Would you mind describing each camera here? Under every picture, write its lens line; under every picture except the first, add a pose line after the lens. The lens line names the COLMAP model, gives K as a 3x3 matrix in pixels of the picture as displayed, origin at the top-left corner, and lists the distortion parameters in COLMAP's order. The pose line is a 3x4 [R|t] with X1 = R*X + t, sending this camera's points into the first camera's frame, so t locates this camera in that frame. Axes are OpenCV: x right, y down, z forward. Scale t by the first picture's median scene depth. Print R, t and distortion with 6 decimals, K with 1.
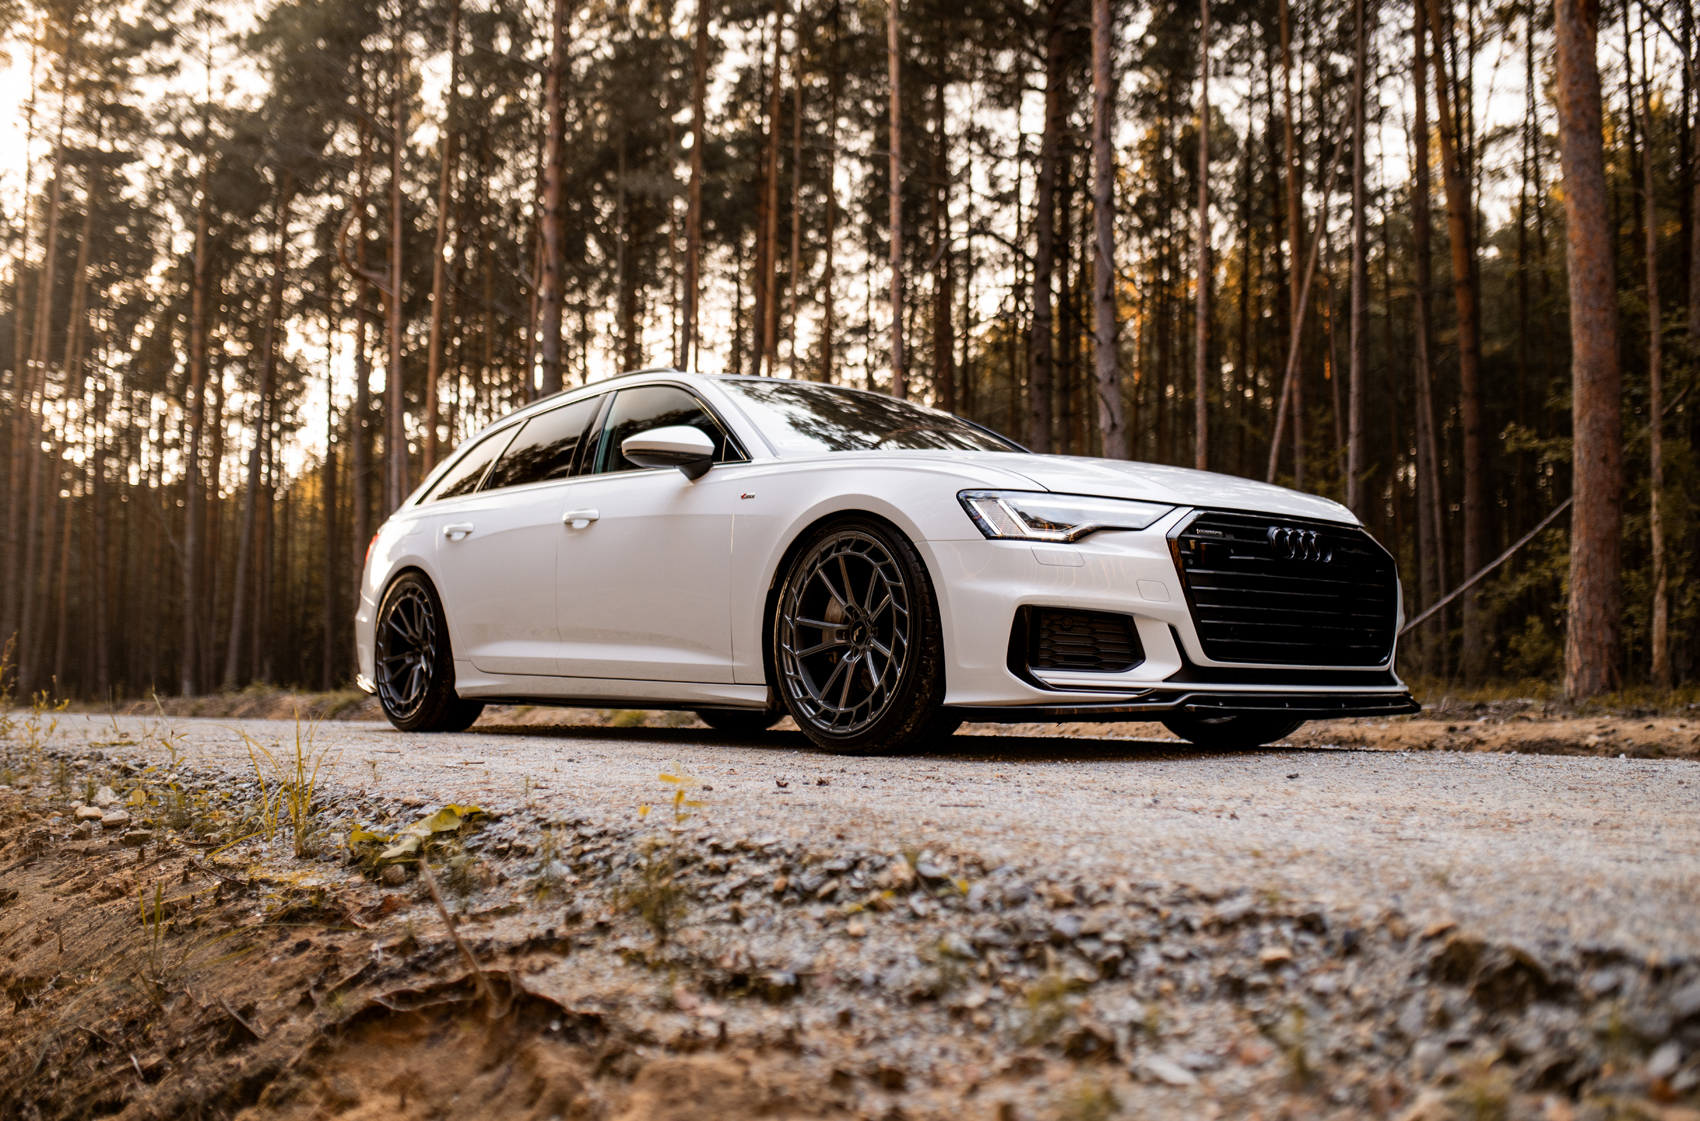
lens RADIAL K [[1698.6, 0, 850.0], [0, 1698.6, 560.5], [0, 0, 1]] dist [-0.051830, 0.080940]
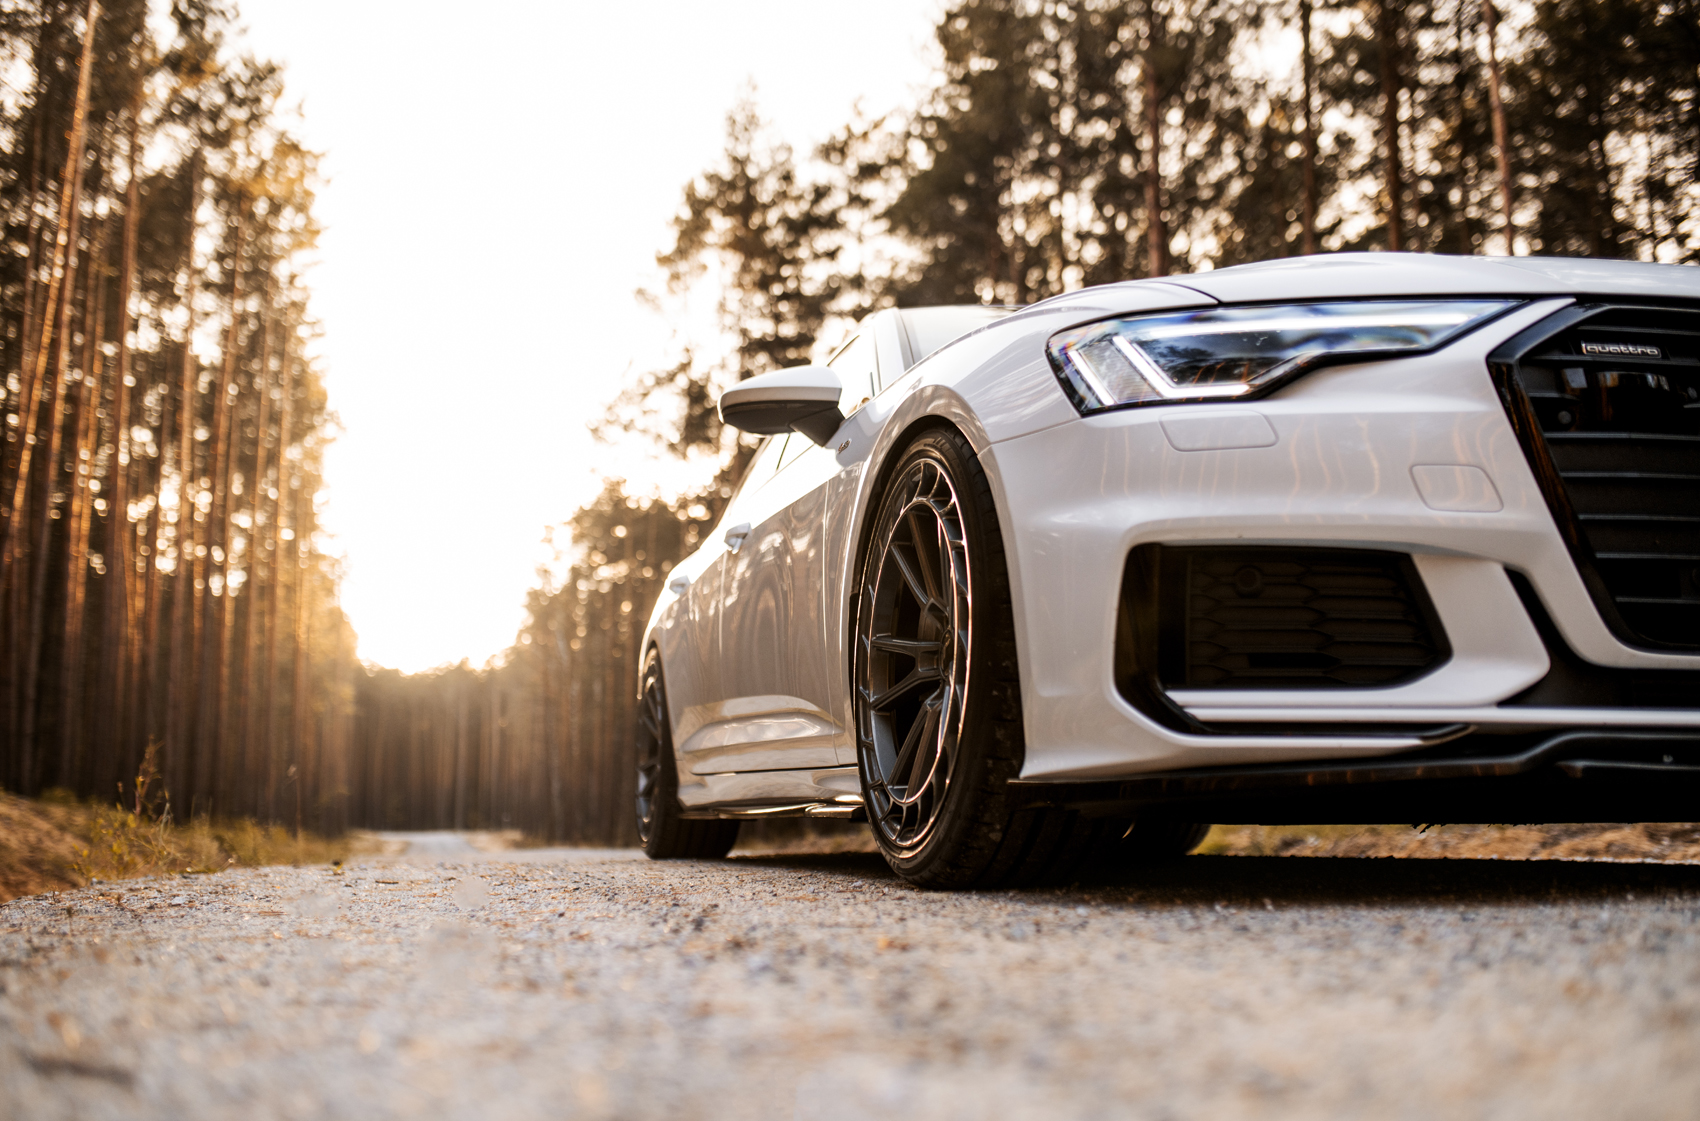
lens RADIAL K [[1642.2, 0, 850.0], [0, 1642.2, 560.5], [0, 0, 1]] dist [-0.017278, -0.013517]
pose [[0.910735, -0.077978, -0.405563, 0.163873], [0.043012, 0.994582, -0.094641, 0.053737], [0.410746, 0.068748, 0.909154, 0.461876]]
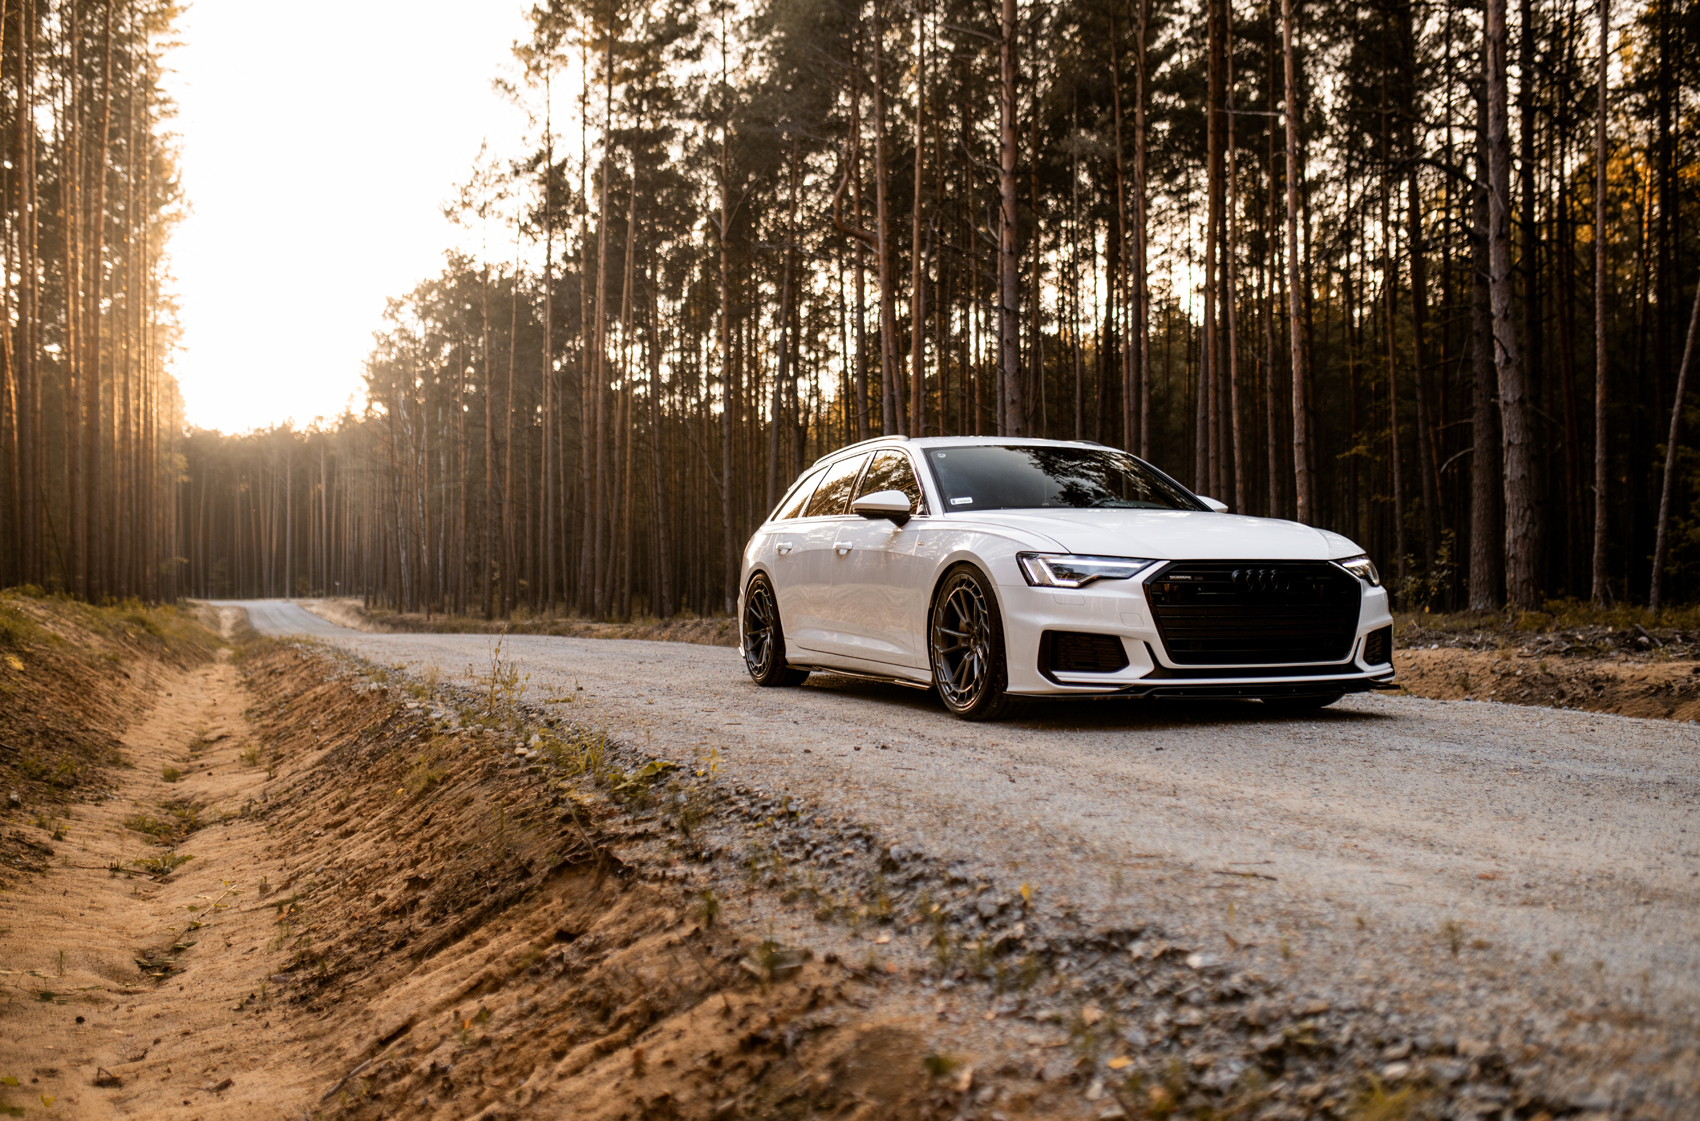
lens RADIAL K [[1676.6, 0, 850.0], [0, 1676.6, 560.5], [0, 0, 1]] dist [-0.018165, 0.006733]
pose [[0.949557, -0.017677, -0.313095, 0.329503], [0.036914, 0.997770, 0.055618, -0.103319], [0.311413, -0.064370, 0.948092, -0.408052]]
